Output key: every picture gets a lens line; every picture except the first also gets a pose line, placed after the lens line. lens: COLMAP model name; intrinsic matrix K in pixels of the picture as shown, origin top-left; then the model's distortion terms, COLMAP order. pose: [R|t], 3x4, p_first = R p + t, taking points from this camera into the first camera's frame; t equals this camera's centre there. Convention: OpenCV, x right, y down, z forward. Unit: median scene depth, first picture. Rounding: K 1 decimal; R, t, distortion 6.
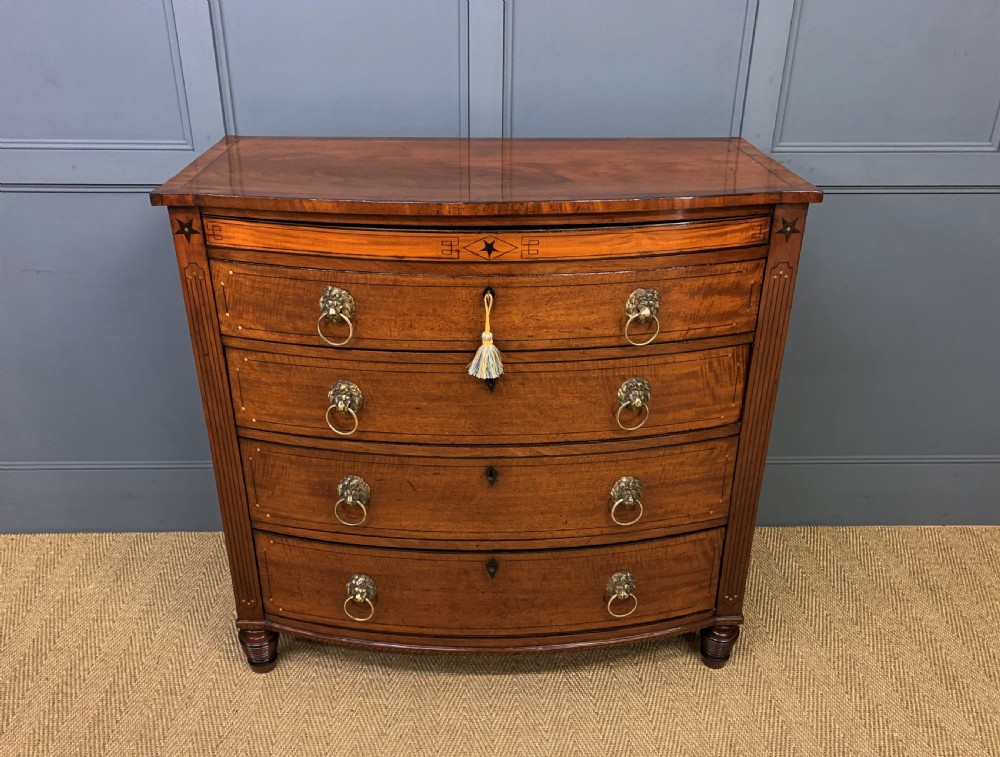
lens RADIAL K [[863.1, 0, 488.1], [0, 863.1, 414.8], [0, 0, 1]] dist [0.095883, -0.145378]
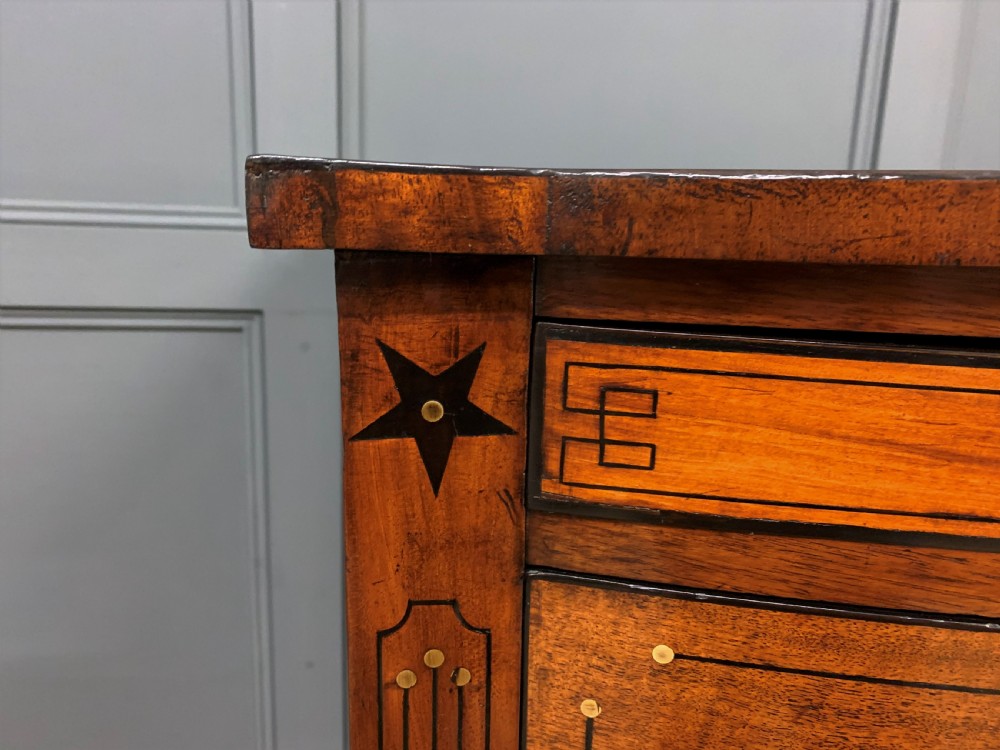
lens RADIAL K [[771.7, 0, 503.5], [0, 771.7, 371.9], [0, 0, 1]] dist [0.019550, -0.006704]
pose [[0.993045, 0.002297, 0.117709, -0.303602], [0.029397, 0.963302, -0.266804, -0.156153], [-0.114002, 0.268408, 0.956536, 0.743920]]
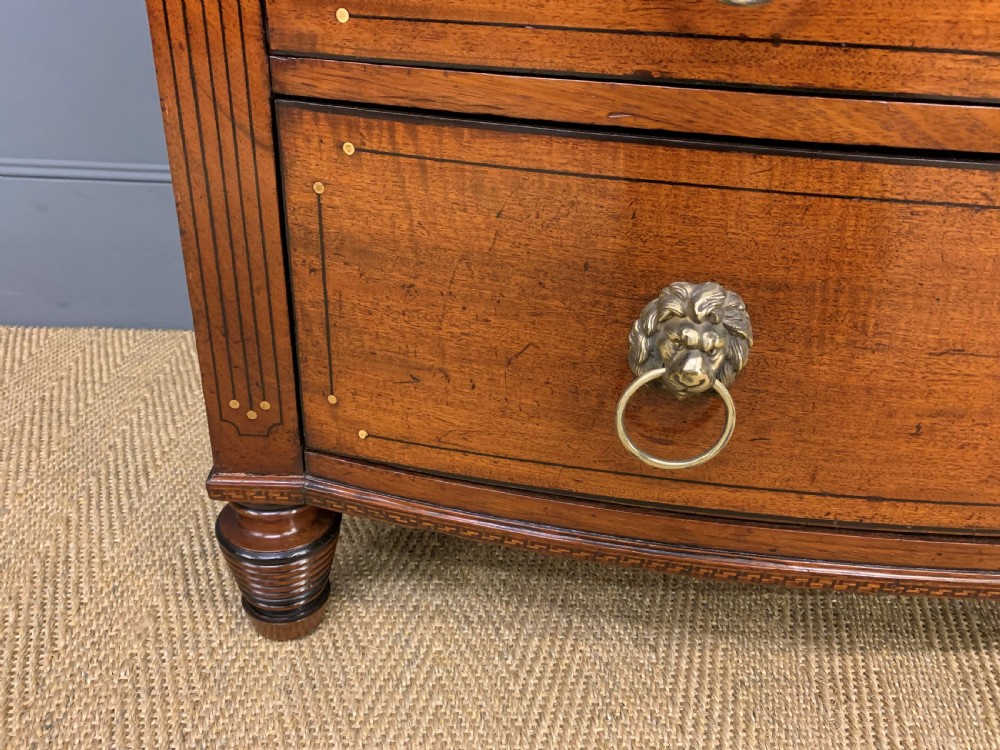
lens RADIAL K [[771.7, 0, 503.5], [0, 771.7, 371.9], [0, 0, 1]] dist [0.019550, -0.006704]
pose [[0.998079, 0.025213, 0.056594, -0.223460], [-0.025125, 0.999682, -0.002267, 0.219337], [-0.056633, 0.000841, 0.998395, 0.800581]]
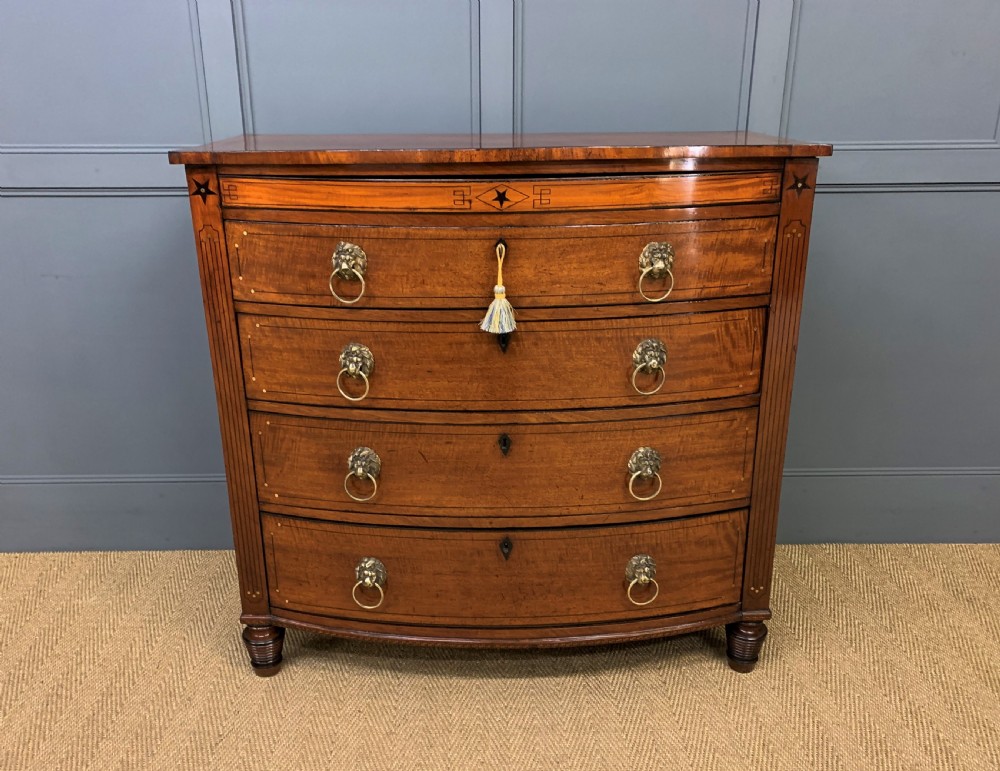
lens RADIAL K [[861.1, 0, 484.0], [0, 861.1, 414.8], [0, 0, 1]] dist [0.088843, -0.123905]
pose [[0.999821, -0.006804, -0.017630, -0.002203], [0.004569, 0.992286, -0.123884, 0.150945], [0.018337, 0.123782, 0.992140, 0.029200]]
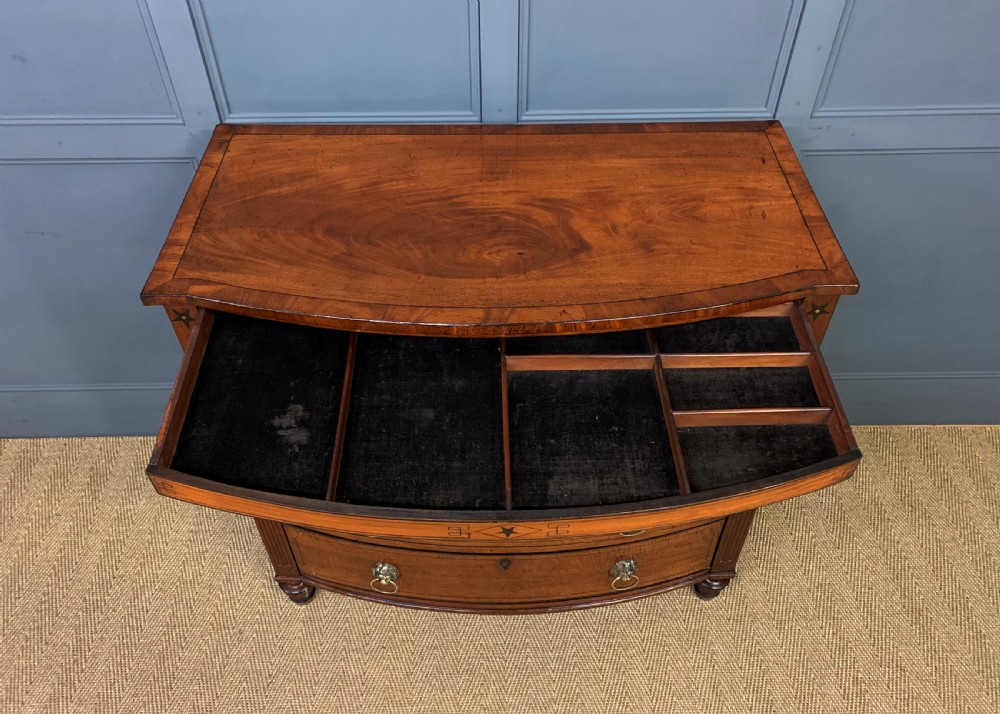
lens RADIAL K [[796.0, 0, 497.3], [0, 796.0, 346.8], [0, 0, 1]] dist [0.070202, -0.100172]
pose [[0.999883, 0.001071, -0.015273, 0.009661], [0.003702, 0.951040, 0.309045, -0.393024], [0.014857, -0.309065, 0.950925, 0.138248]]
